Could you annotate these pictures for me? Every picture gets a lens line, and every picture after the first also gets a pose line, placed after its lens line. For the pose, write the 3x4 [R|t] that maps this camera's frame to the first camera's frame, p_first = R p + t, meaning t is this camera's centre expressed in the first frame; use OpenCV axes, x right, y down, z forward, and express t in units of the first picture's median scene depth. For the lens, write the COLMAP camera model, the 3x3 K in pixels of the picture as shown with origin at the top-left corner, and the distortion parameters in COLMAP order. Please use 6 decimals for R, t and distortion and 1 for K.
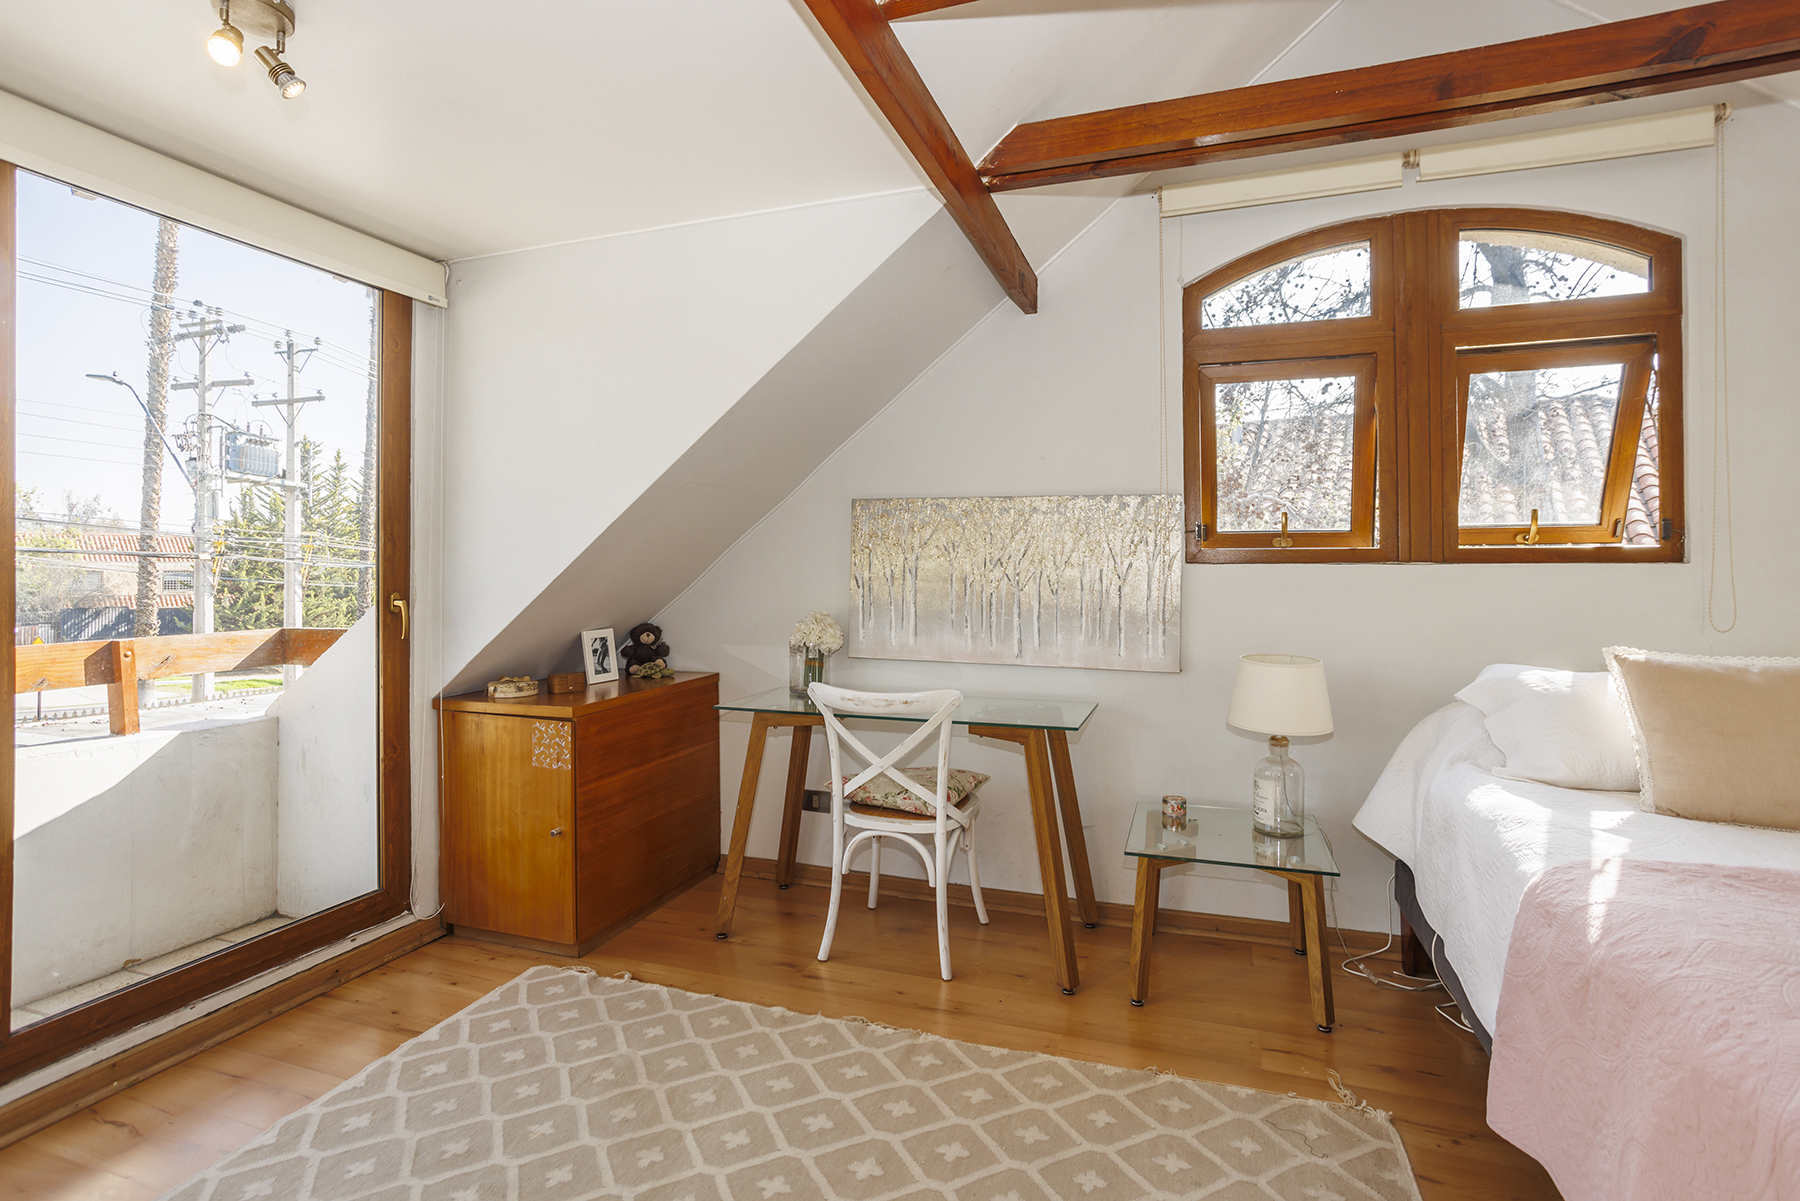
lens RADIAL K [[866.1, 0, 900.3], [0, 866.1, 589.4], [0, 0, 1]] dist [-0.016192, 0.000394]
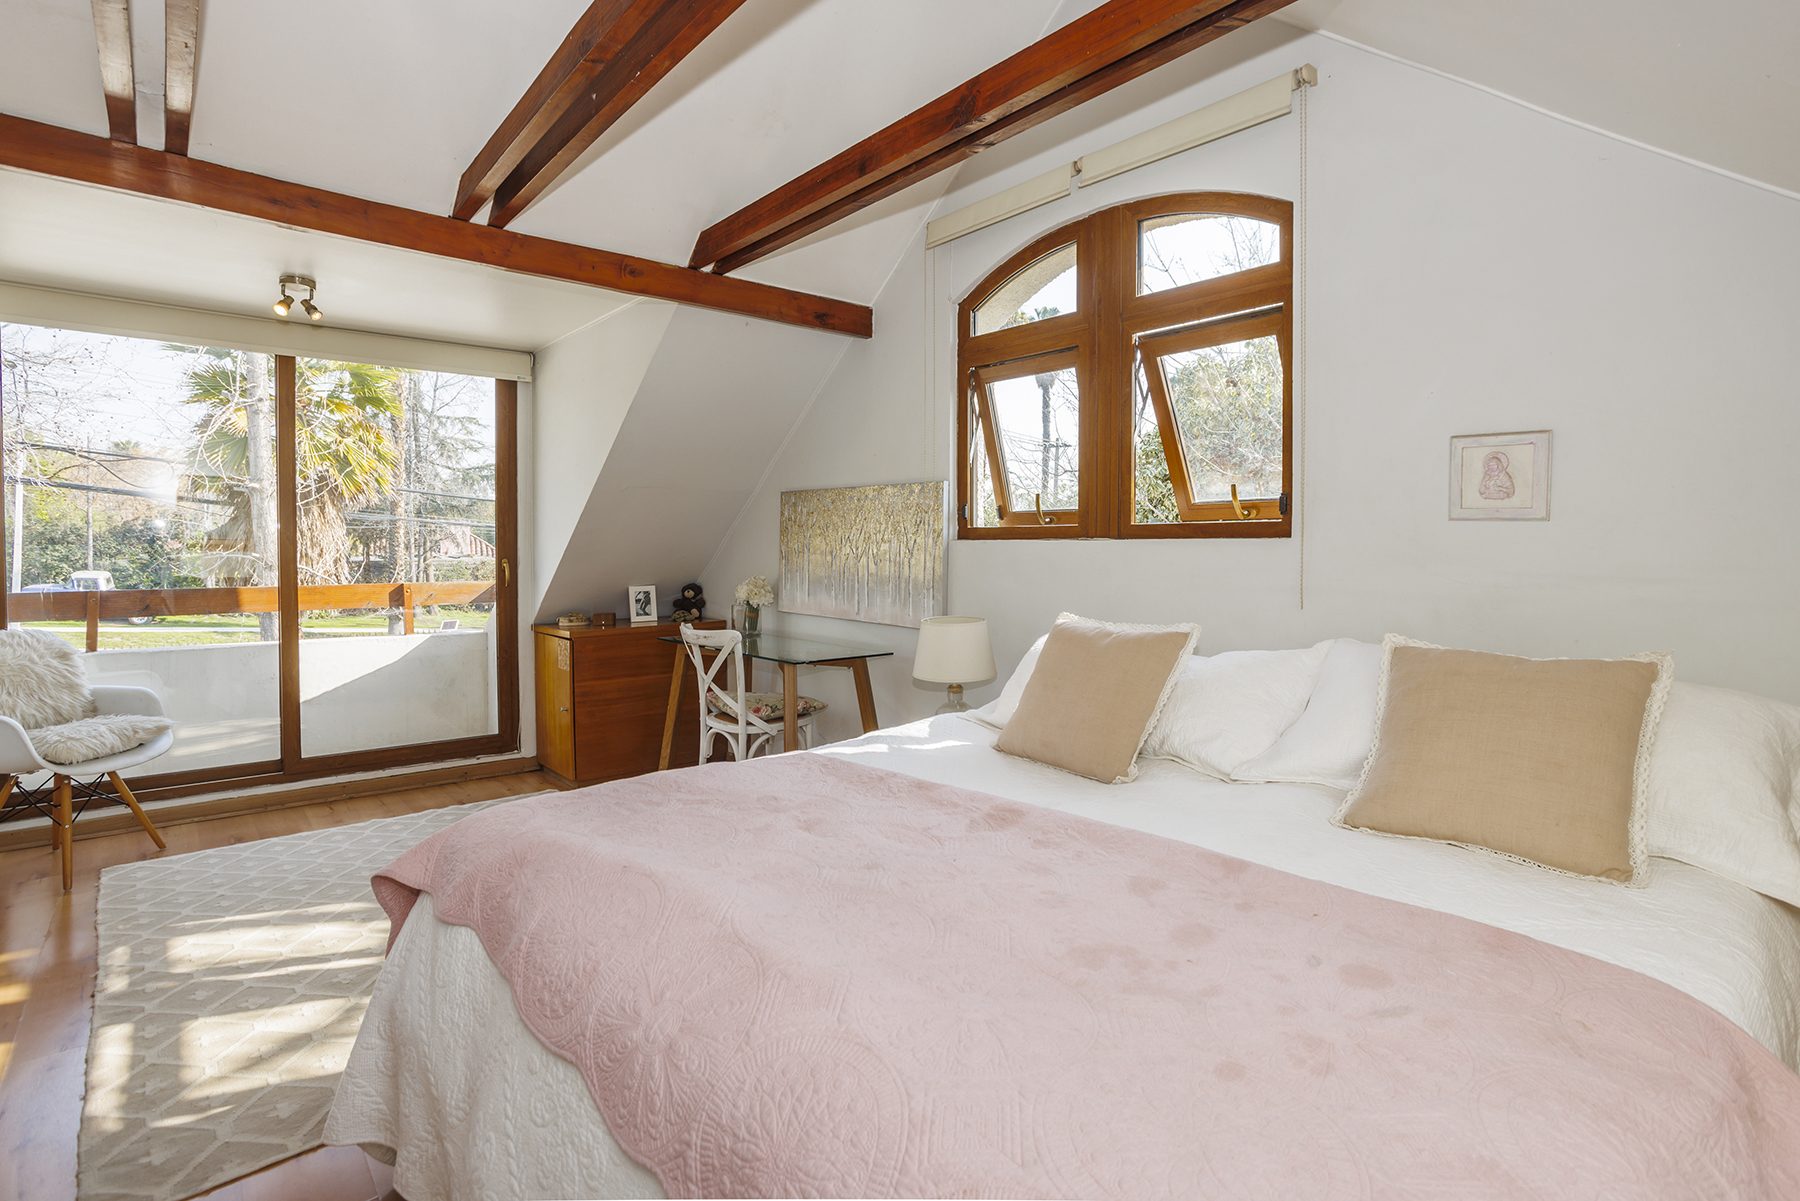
lens RADIAL K [[866.1, 0, 894.4], [0, 866.1, 594.0], [0, 0, 1]] dist [-0.016192, 0.000394]
pose [[0.864494, 0.028178, -0.501853, 0.855273], [-0.012706, 0.999333, 0.034222, 0.004453], [0.502482, -0.023209, 0.864276, -0.068566]]
